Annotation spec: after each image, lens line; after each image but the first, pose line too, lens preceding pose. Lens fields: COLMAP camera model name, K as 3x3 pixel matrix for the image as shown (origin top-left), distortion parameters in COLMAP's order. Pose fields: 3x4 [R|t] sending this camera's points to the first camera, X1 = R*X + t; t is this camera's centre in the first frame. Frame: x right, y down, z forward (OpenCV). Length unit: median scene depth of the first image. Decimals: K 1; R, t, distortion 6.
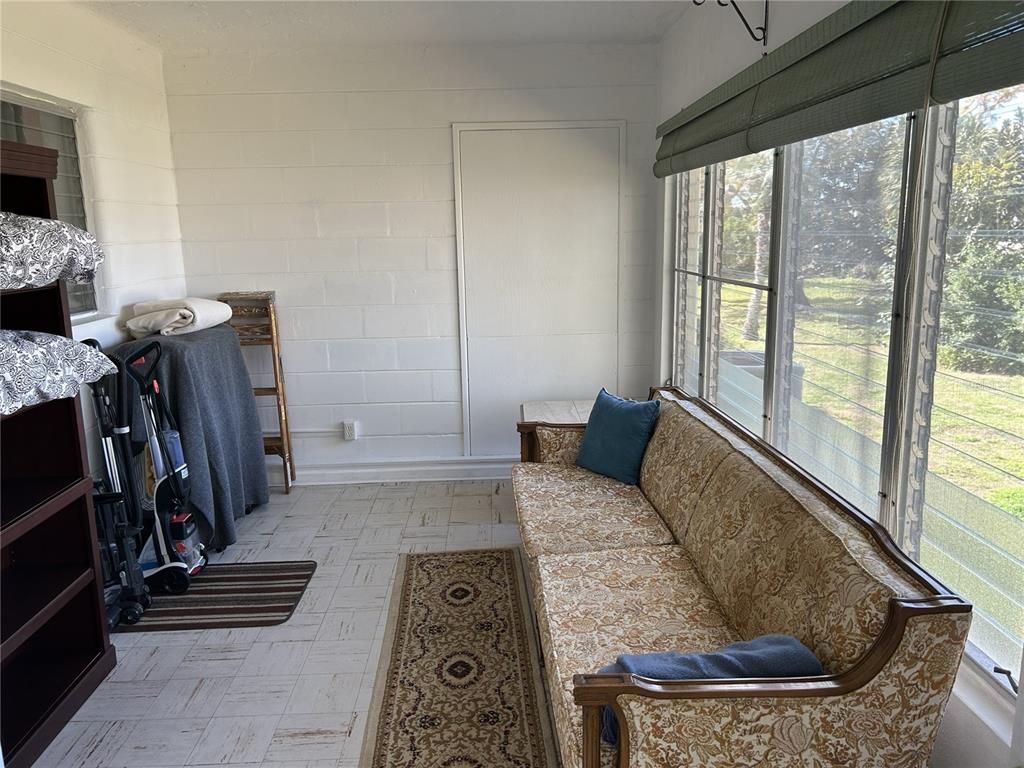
lens RADIAL K [[774.4, 0, 513.4], [0, 774.4, 389.4], [0, 0, 1]] dist [0.065755, -0.084812]
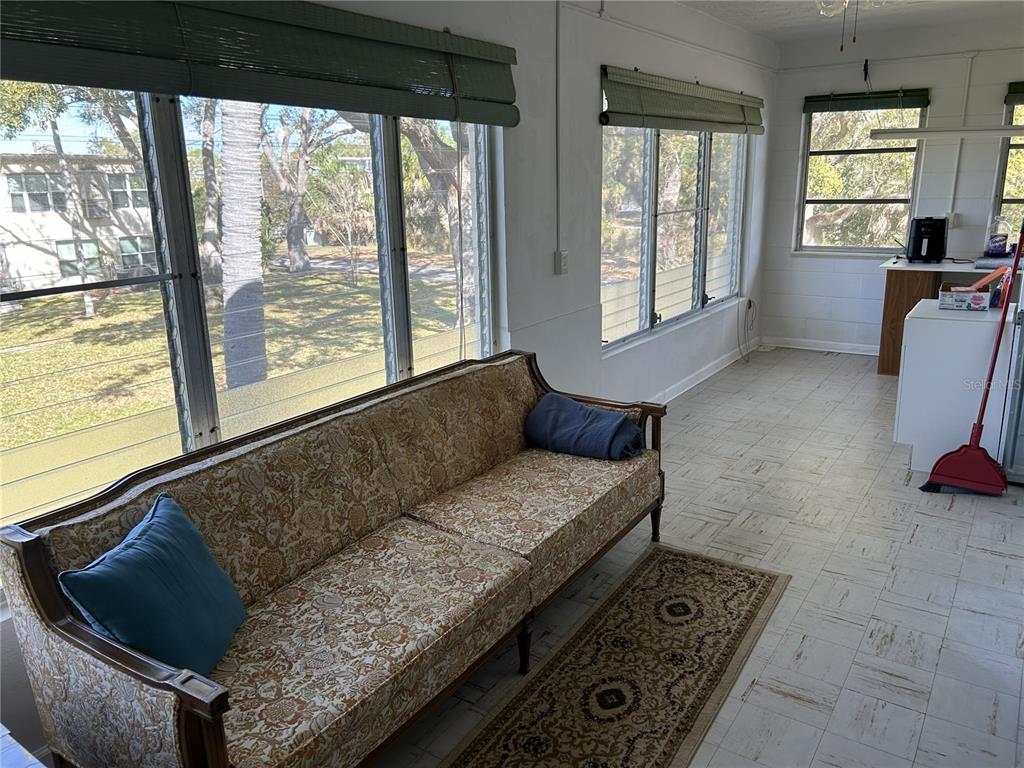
lens RADIAL K [[774.4, 0, 510.8], [0, 774.4, 382.0], [0, 0, 1]] dist [0.065755, -0.084812]
pose [[-0.808332, -0.111383, 0.578094, -0.457843], [0.159943, 0.903460, 0.397715, -0.329873], [-0.566584, 0.413948, -0.712481, 1.602074]]
